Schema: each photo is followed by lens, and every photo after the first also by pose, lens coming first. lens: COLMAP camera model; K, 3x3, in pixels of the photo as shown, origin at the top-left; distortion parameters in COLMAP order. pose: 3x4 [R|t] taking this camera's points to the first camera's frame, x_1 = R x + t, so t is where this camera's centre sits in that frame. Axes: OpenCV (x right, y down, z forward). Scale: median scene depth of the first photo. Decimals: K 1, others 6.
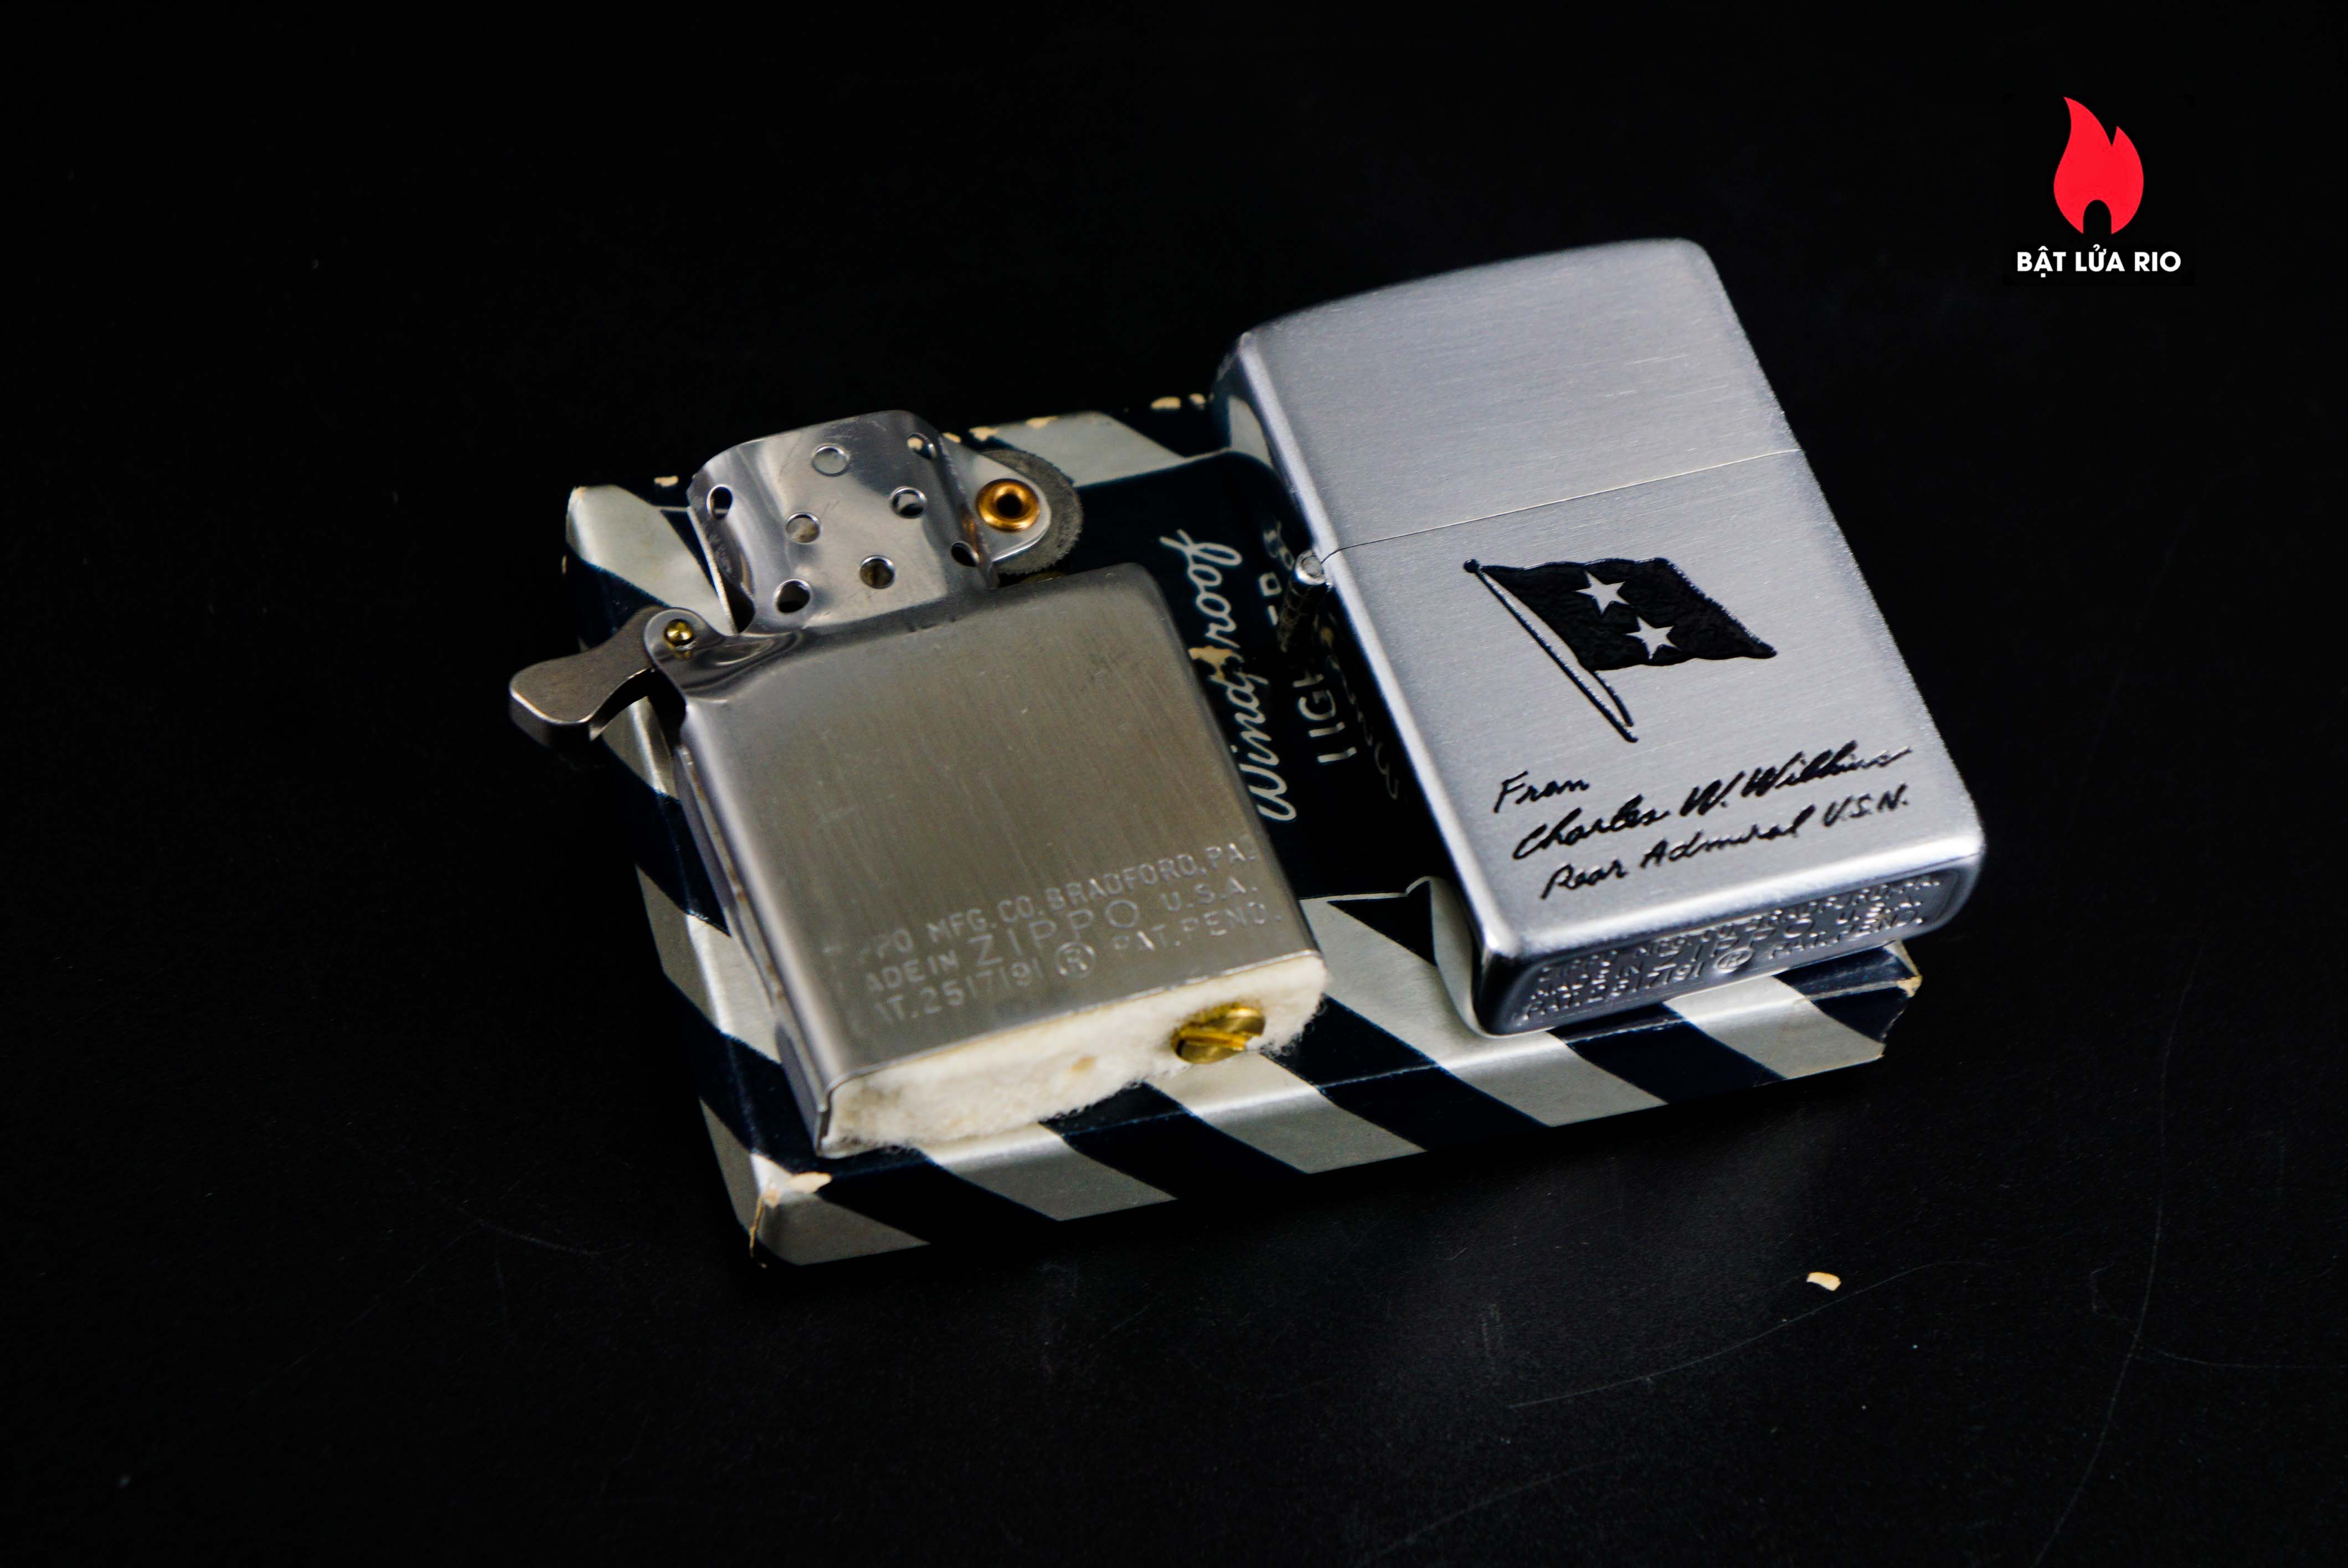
lens RADIAL K [[5644.4, 0, 1174.0], [0, 5644.4, 784.0], [0, 0, 1]] dist [0.291303, 0.168687]
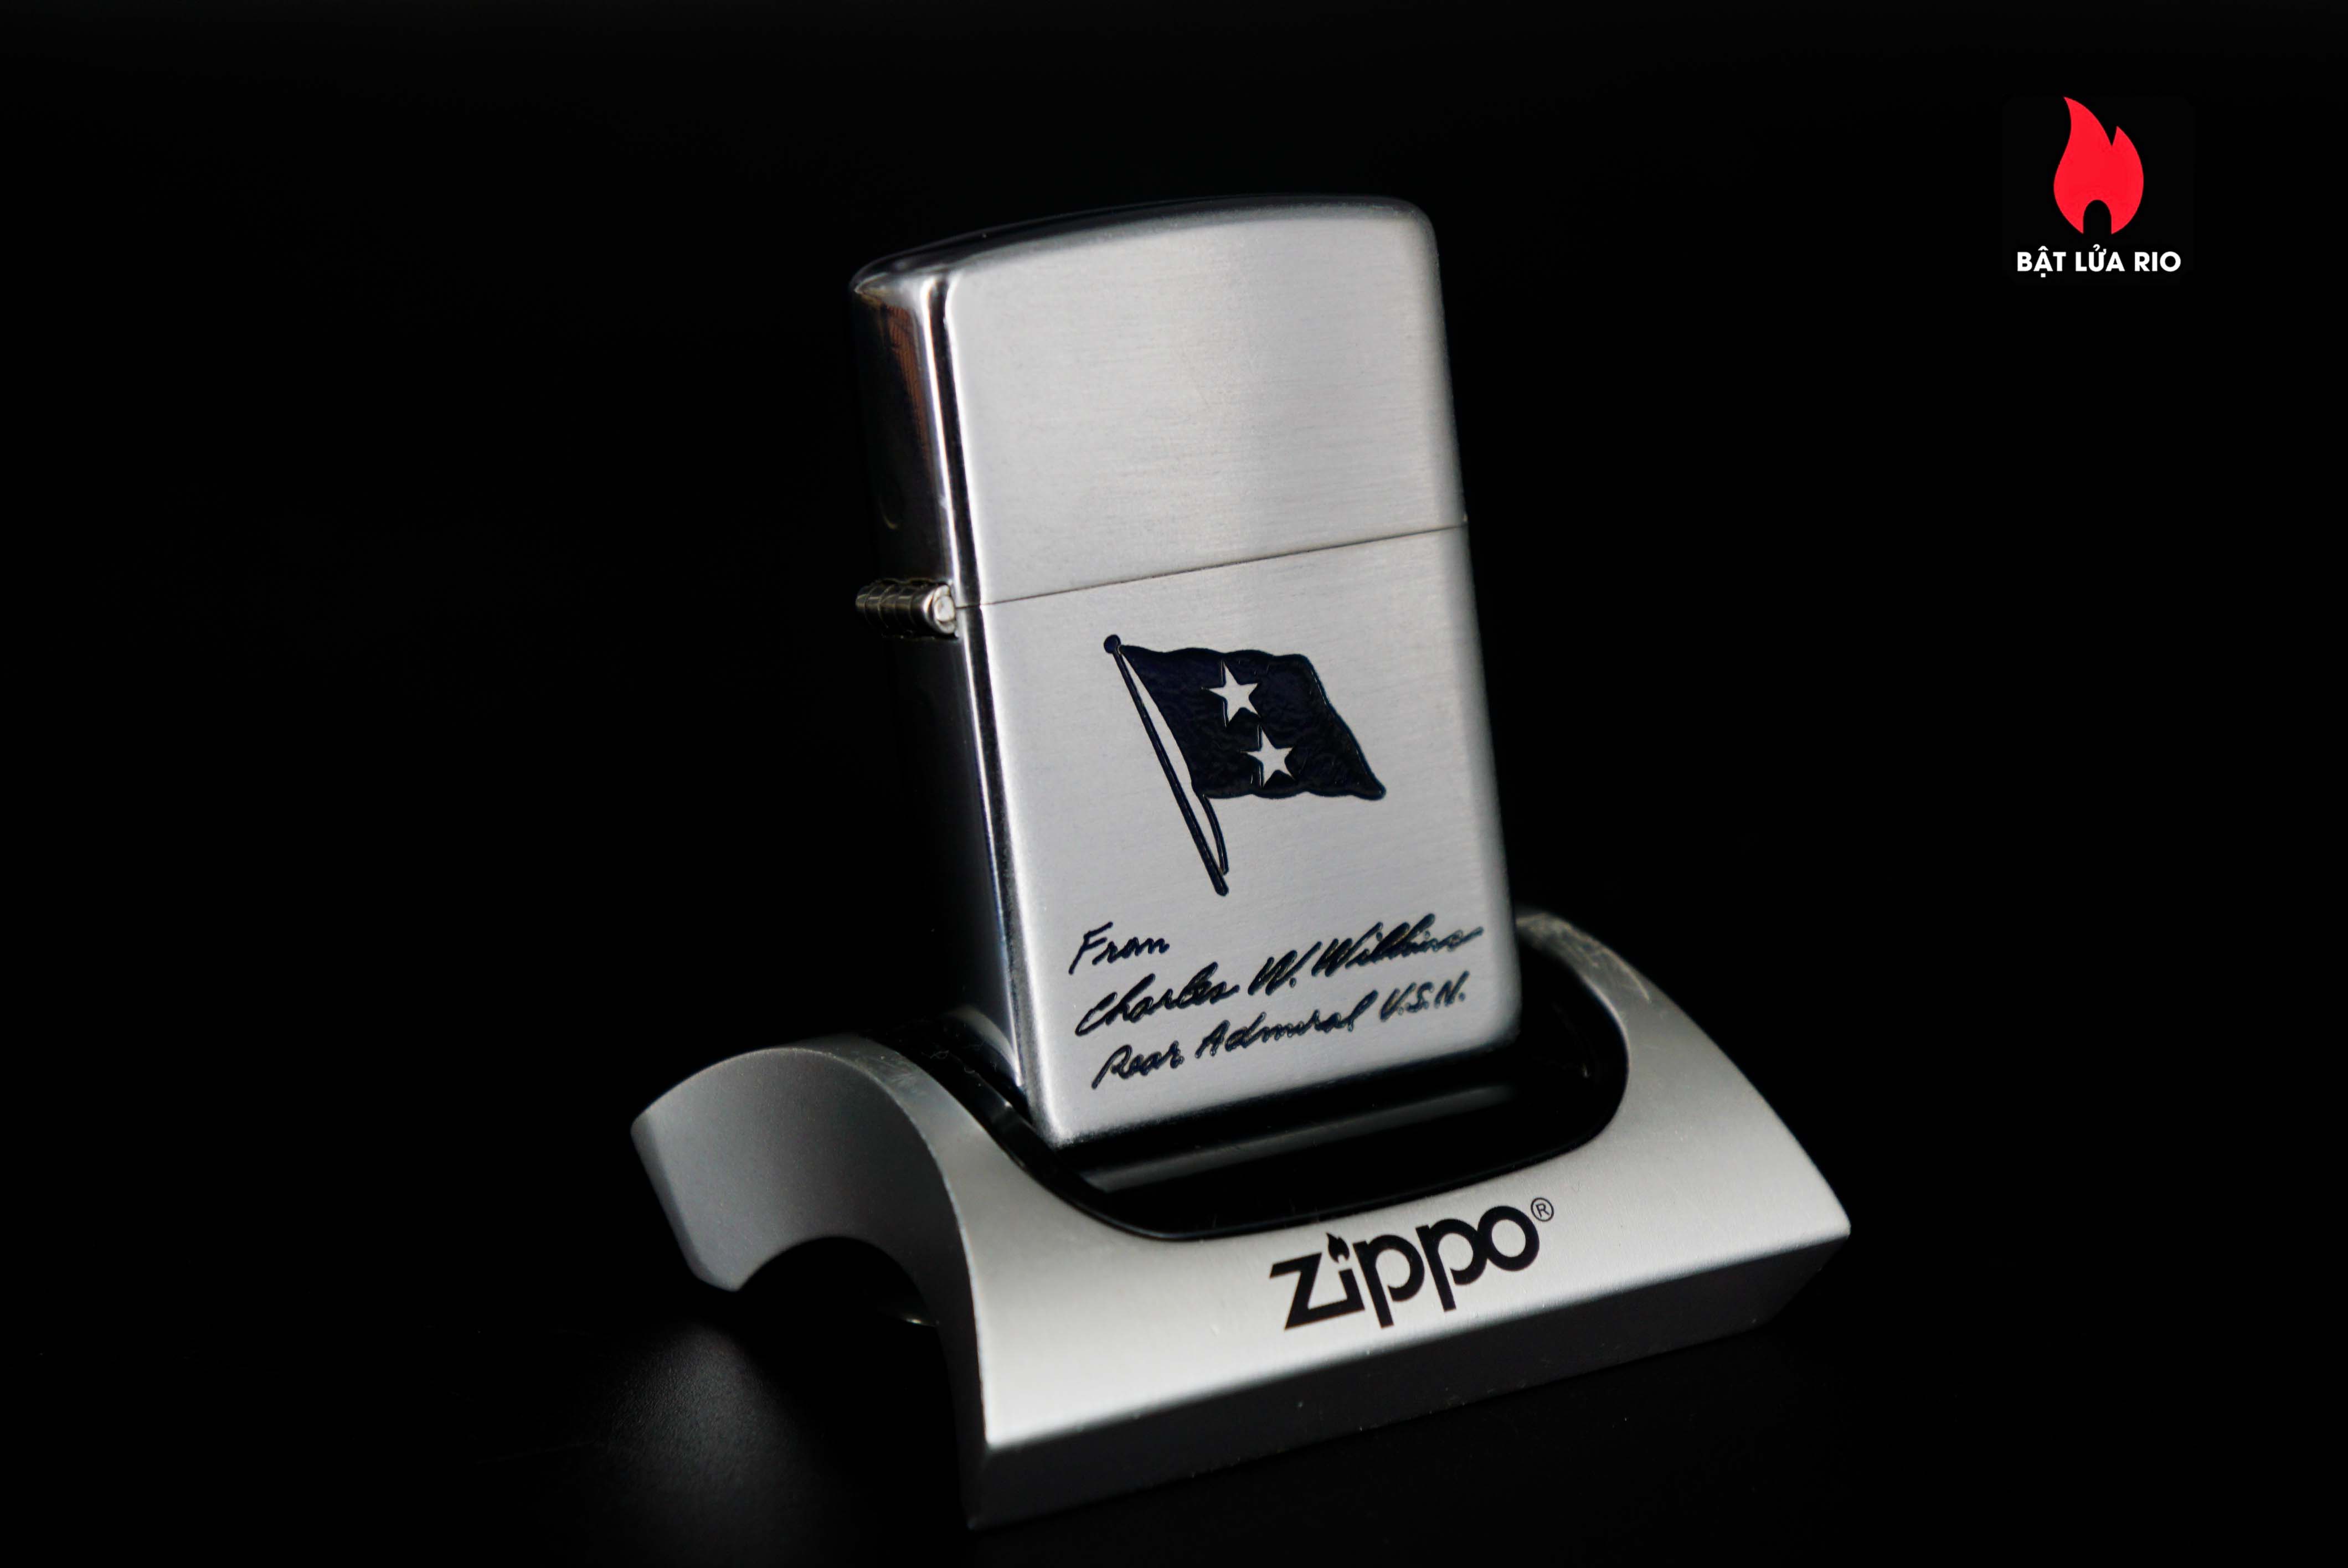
lens RADIAL K [[5644.4, 0, 1174.0], [0, 5644.4, 784.0], [0, 0, 1]] dist [0.291303, 0.168687]
pose [[0.905316, 0.182277, 0.383638, -0.275504], [-0.353095, 0.824991, 0.441264, -0.417841], [-0.236066, -0.534944, 0.811239, 0.281163]]
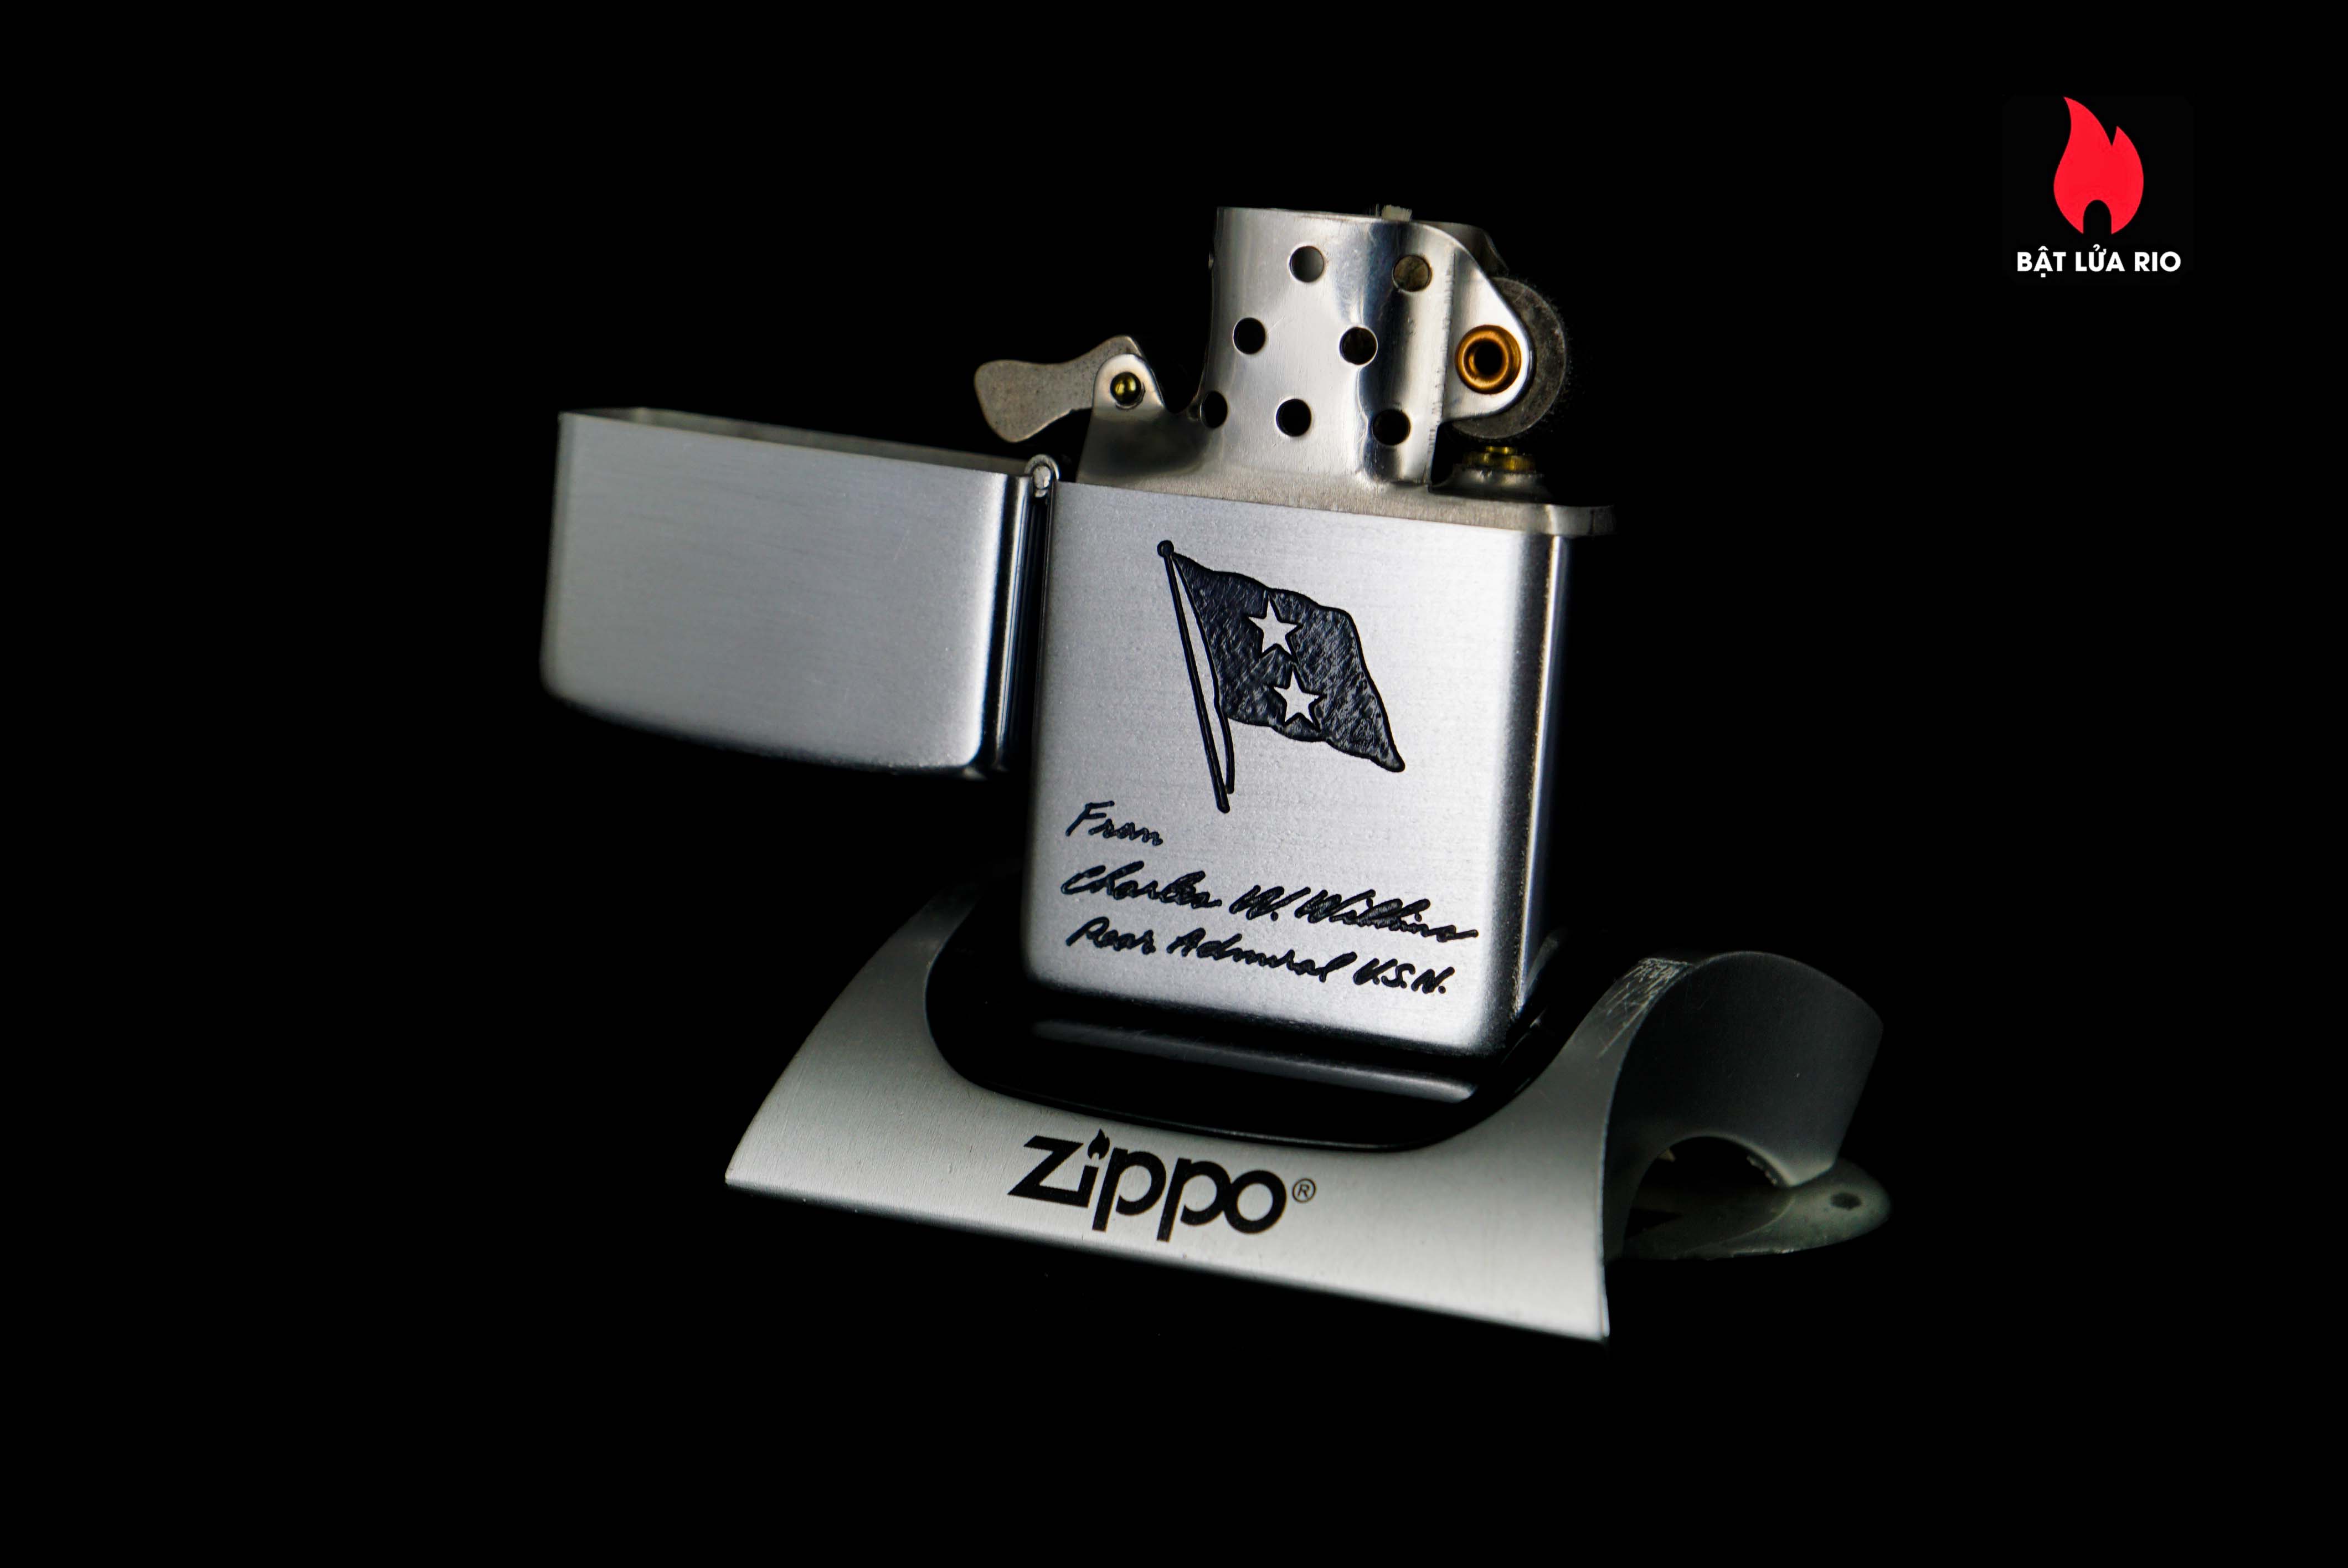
lens RADIAL K [[5644.4, 0, 1174.0], [0, 5644.4, 784.0], [0, 0, 1]] dist [0.291303, 0.168687]
pose [[0.735795, 0.448343, -0.507538, 0.552793], [-0.003082, 0.751669, 0.659533, -0.634075], [0.677197, -0.483717, 0.554456, 0.475364]]
